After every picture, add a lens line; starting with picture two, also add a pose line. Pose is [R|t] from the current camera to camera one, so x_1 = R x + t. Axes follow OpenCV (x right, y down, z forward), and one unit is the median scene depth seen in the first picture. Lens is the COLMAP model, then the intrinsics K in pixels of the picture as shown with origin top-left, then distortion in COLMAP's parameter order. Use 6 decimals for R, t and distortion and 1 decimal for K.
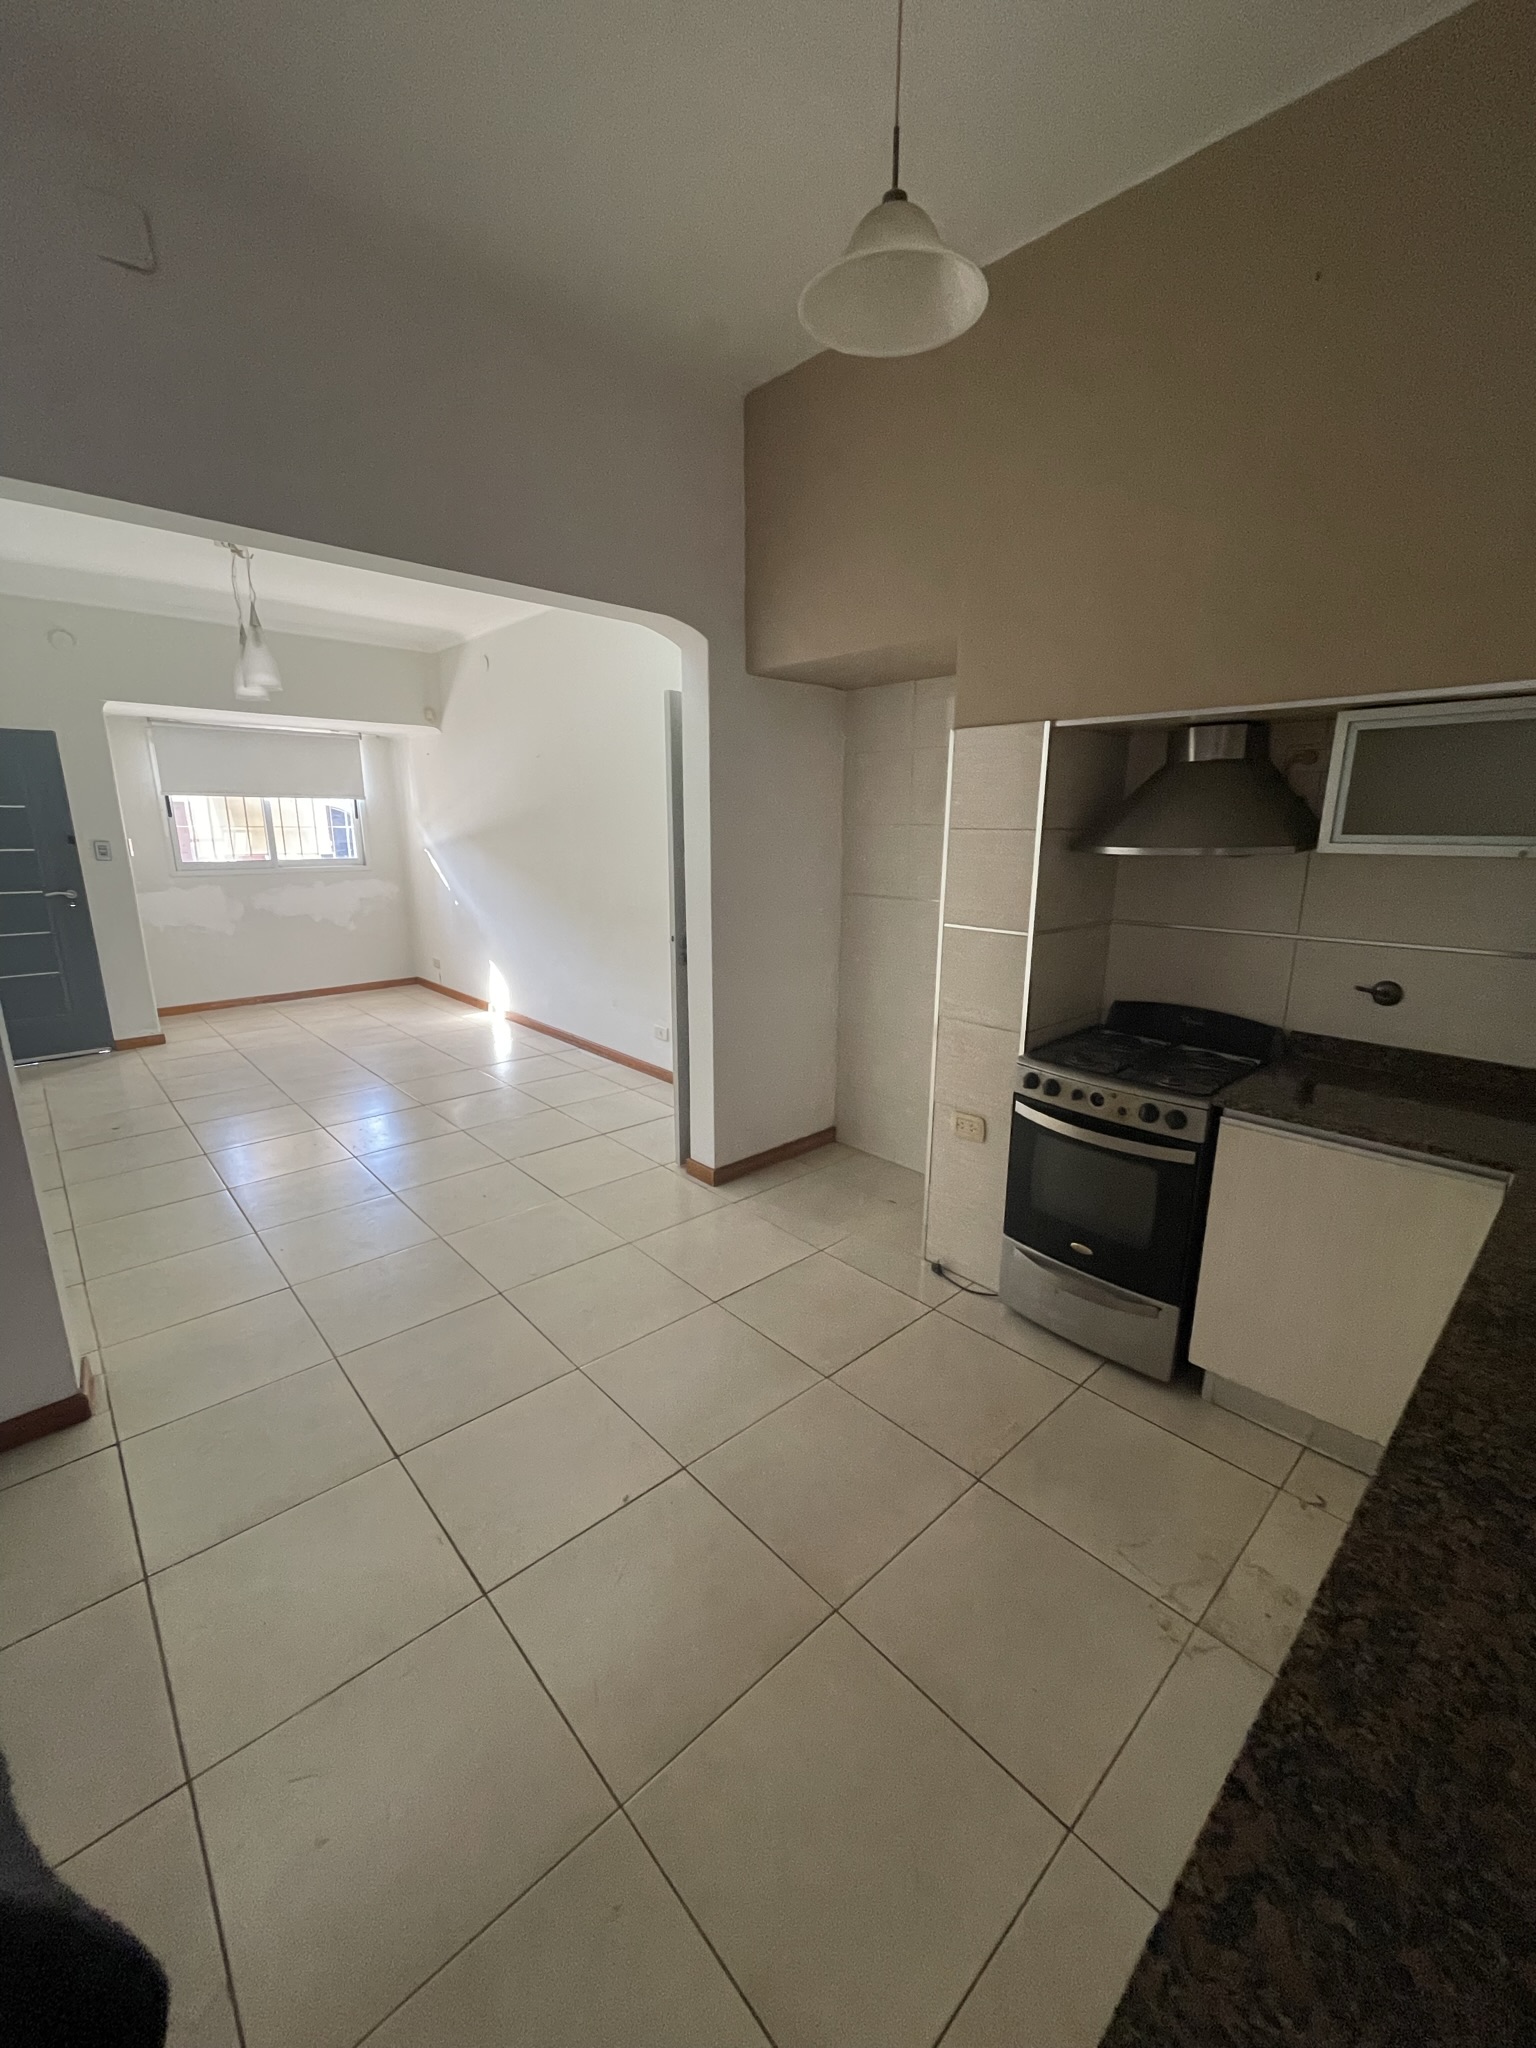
lens RADIAL K [[821.6, 0, 767.0], [0, 821.6, 1030.2], [0, 0, 1]] dist [-0.006872, 0.000079]
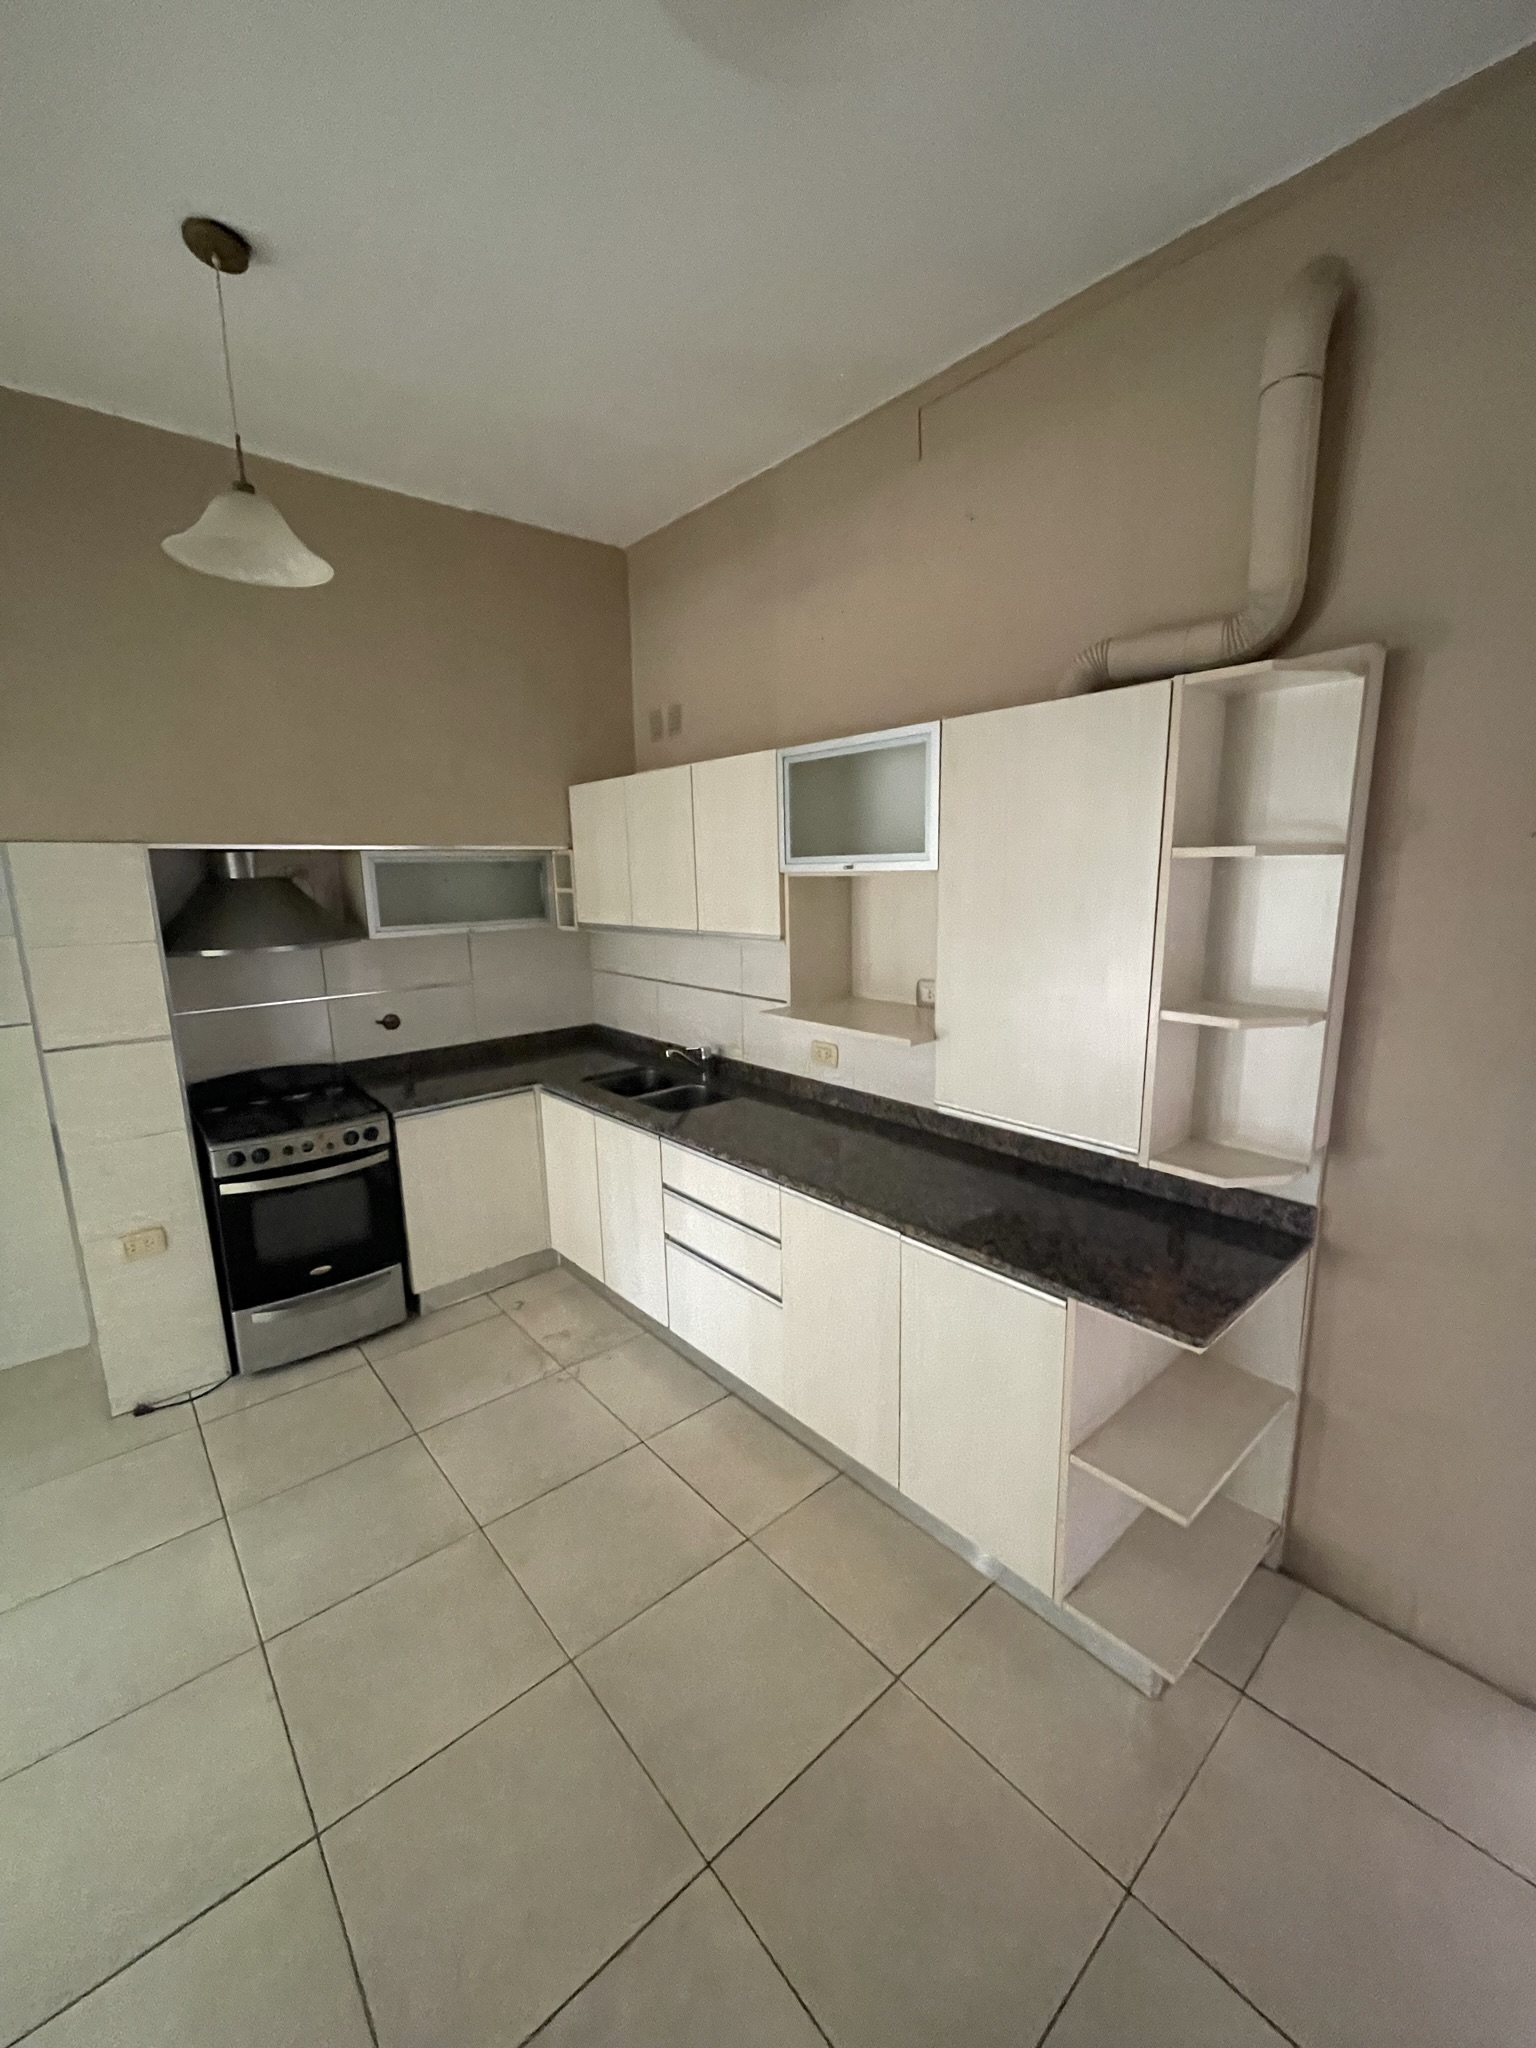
lens RADIAL K [[821.6, 0, 767.6], [0, 821.6, 1023.4], [0, 0, 1]] dist [-0.006872, 0.000079]
pose [[0.022154, -0.189614, 0.981609, -0.768253], [0.258153, 0.949637, 0.177612, -0.134082], [-0.965850, 0.249470, 0.069988, 0.189244]]
